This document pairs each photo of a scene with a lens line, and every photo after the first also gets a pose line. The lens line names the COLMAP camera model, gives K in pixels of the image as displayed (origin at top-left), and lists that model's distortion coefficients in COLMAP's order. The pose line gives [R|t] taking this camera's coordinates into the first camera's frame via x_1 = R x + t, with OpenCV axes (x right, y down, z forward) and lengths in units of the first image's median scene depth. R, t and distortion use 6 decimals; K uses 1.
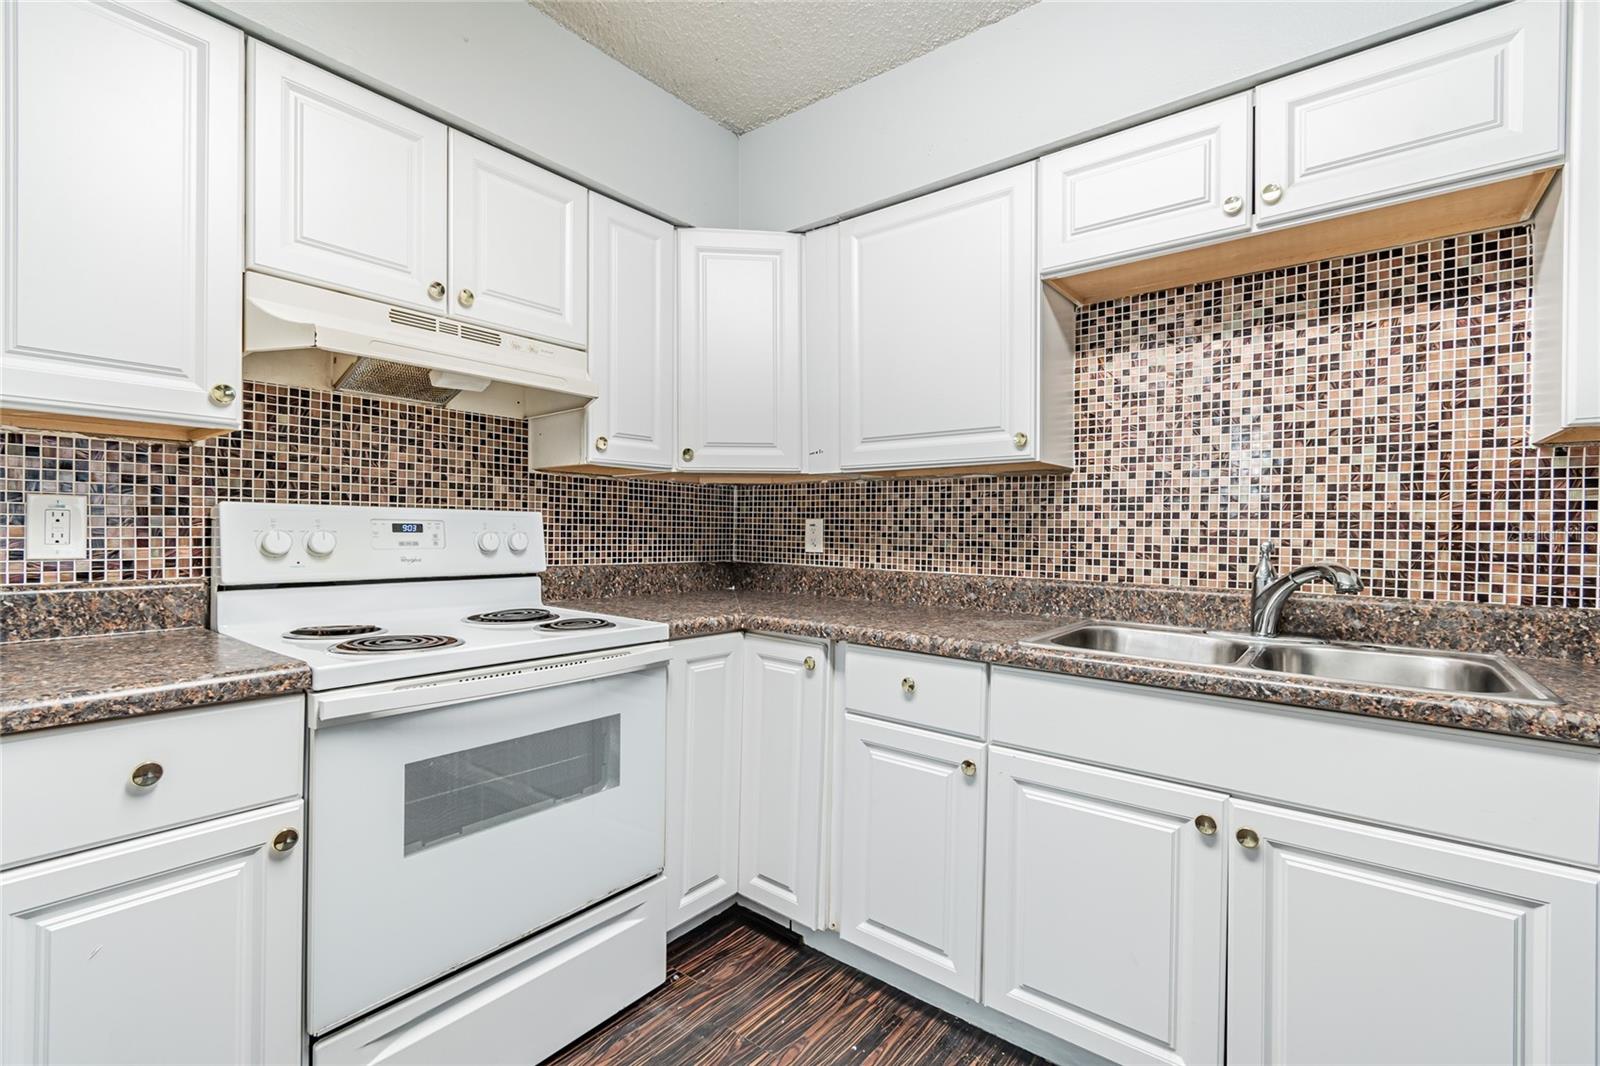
lens RADIAL K [[705.1, 0, 802.0], [0, 705.1, 535.4], [0, 0, 1]] dist [0.002470, -0.001674]
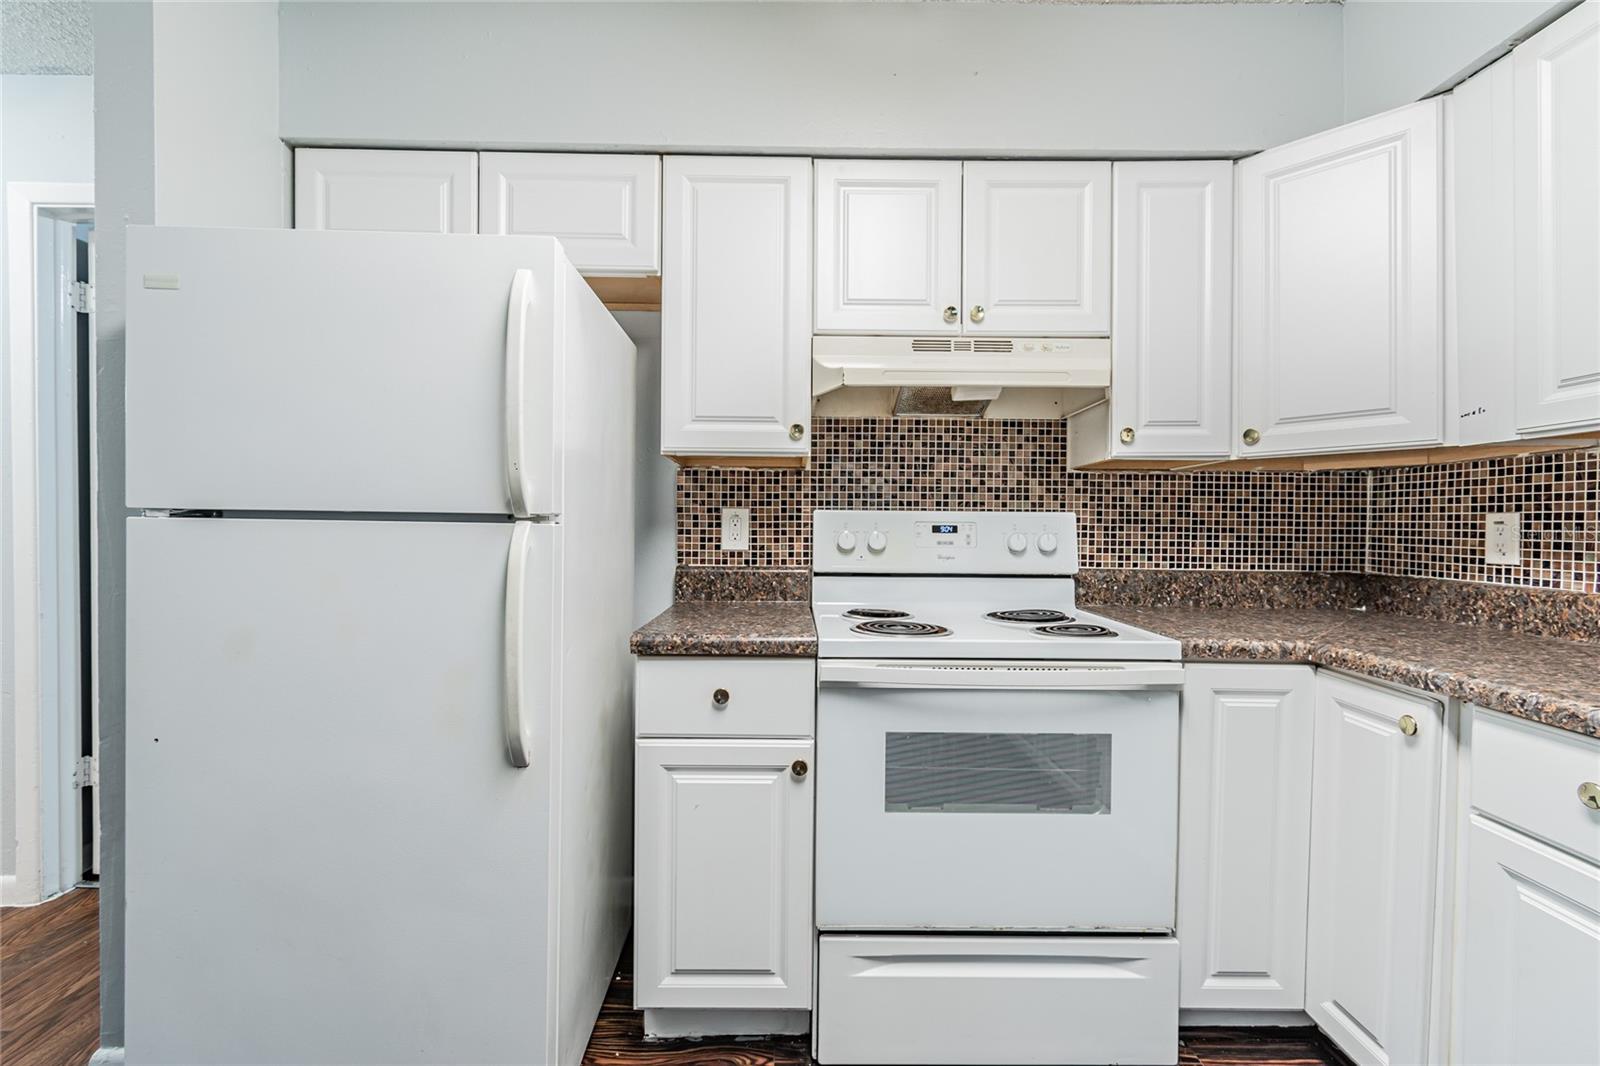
lens RADIAL K [[705.1, 0, 802.0], [0, 705.1, 535.4], [0, 0, 1]] dist [0.002470, -0.001674]
pose [[0.621798, 0.002673, -0.783173, 0.180433], [-0.005050, 0.999987, -0.000597, 0.001306], [0.783161, 0.004327, 0.621804, 0.116603]]
